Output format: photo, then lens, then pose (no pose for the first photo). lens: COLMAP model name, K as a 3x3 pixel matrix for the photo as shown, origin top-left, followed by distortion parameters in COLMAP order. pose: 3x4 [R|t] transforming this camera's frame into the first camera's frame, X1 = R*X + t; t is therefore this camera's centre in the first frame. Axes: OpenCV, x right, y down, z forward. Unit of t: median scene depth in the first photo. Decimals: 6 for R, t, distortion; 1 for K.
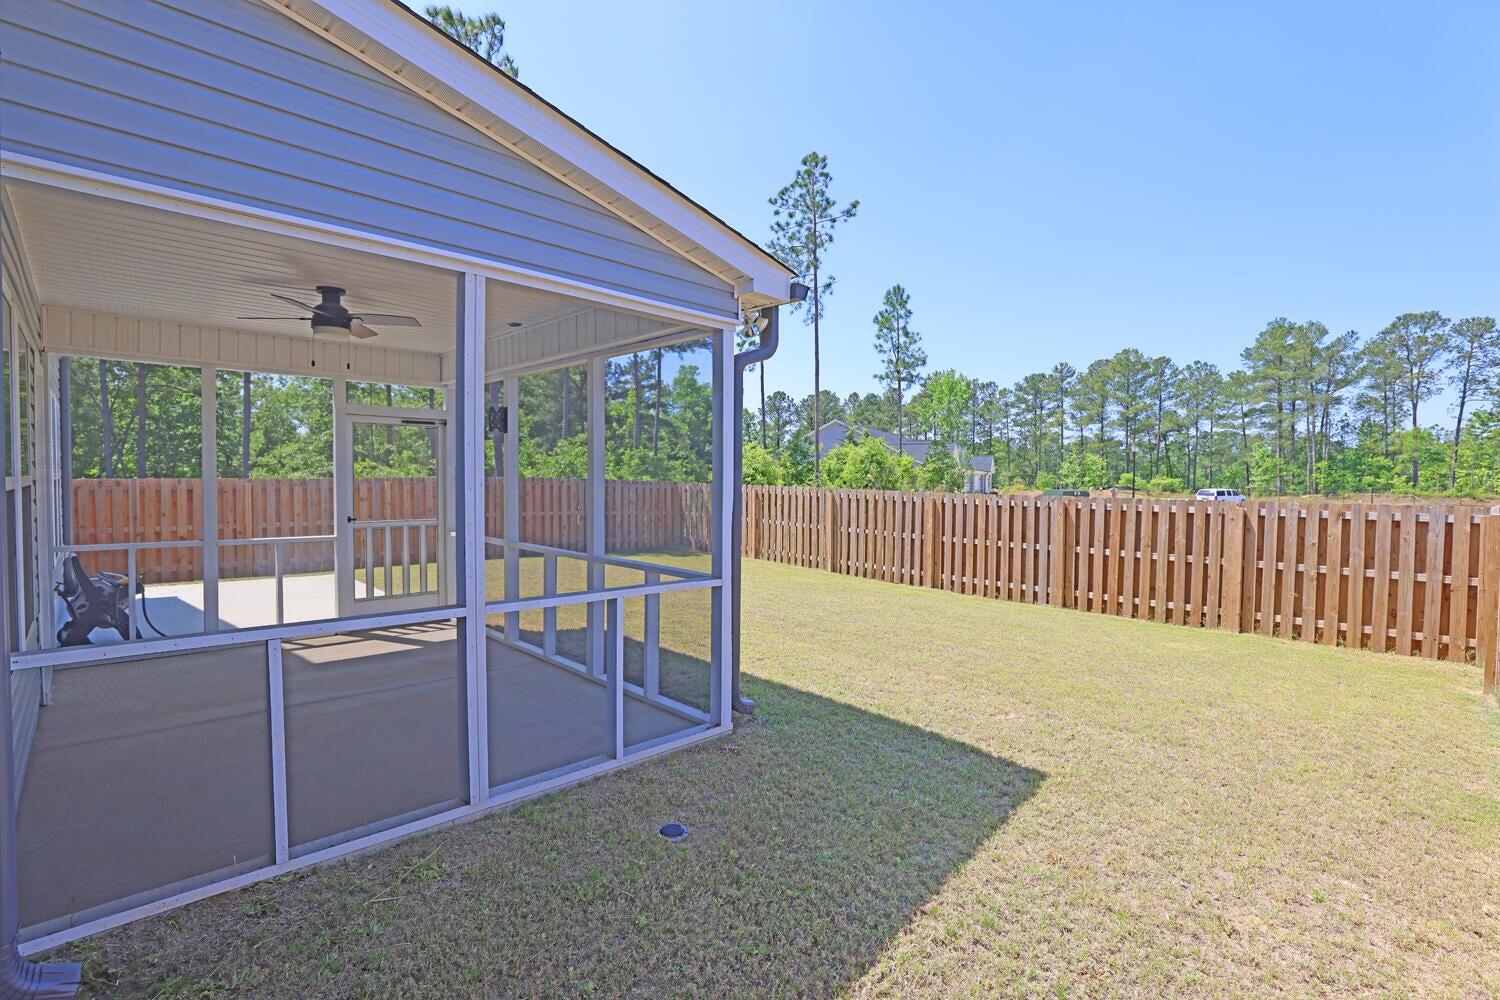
lens RADIAL K [[704.8, 0, 750.0], [0, 704.8, 500.0], [0, 0, 1]] dist [0.000761, 0.000136]
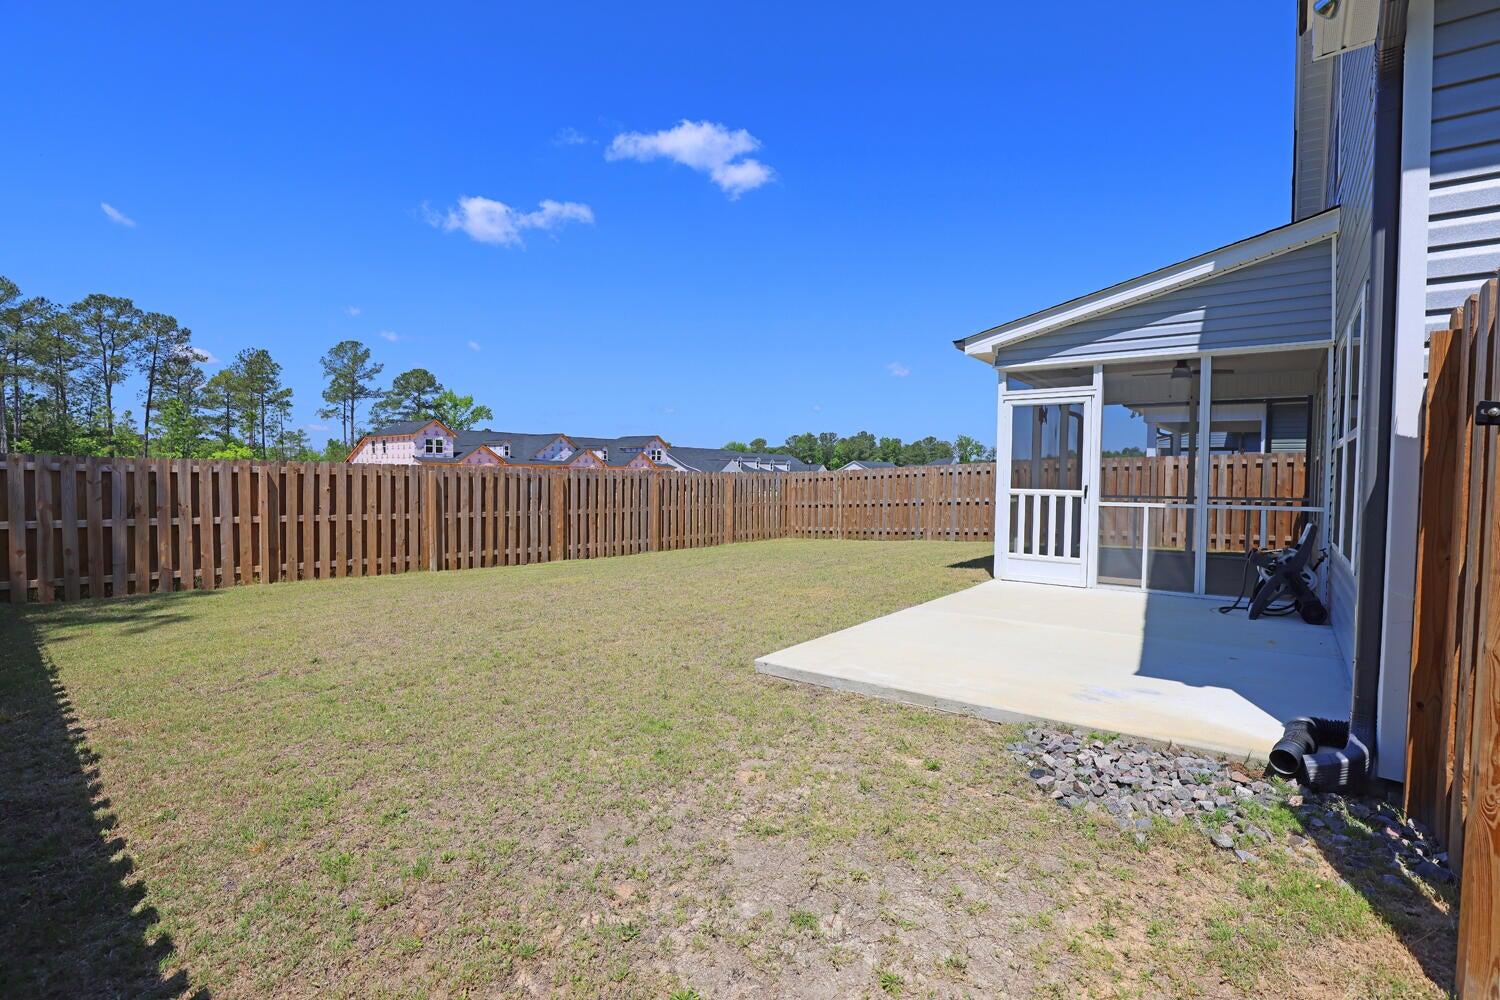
lens RADIAL K [[677.6, 0, 750.0], [0, 677.6, 500.0], [0, 0, 1]] dist [-0.013747, 0.000741]
pose [[-0.145860, -0.071637, 0.986708, -0.599962], [-0.012831, 0.997428, 0.070519, -0.029404], [-0.989222, -0.002374, -0.146404, 0.688405]]
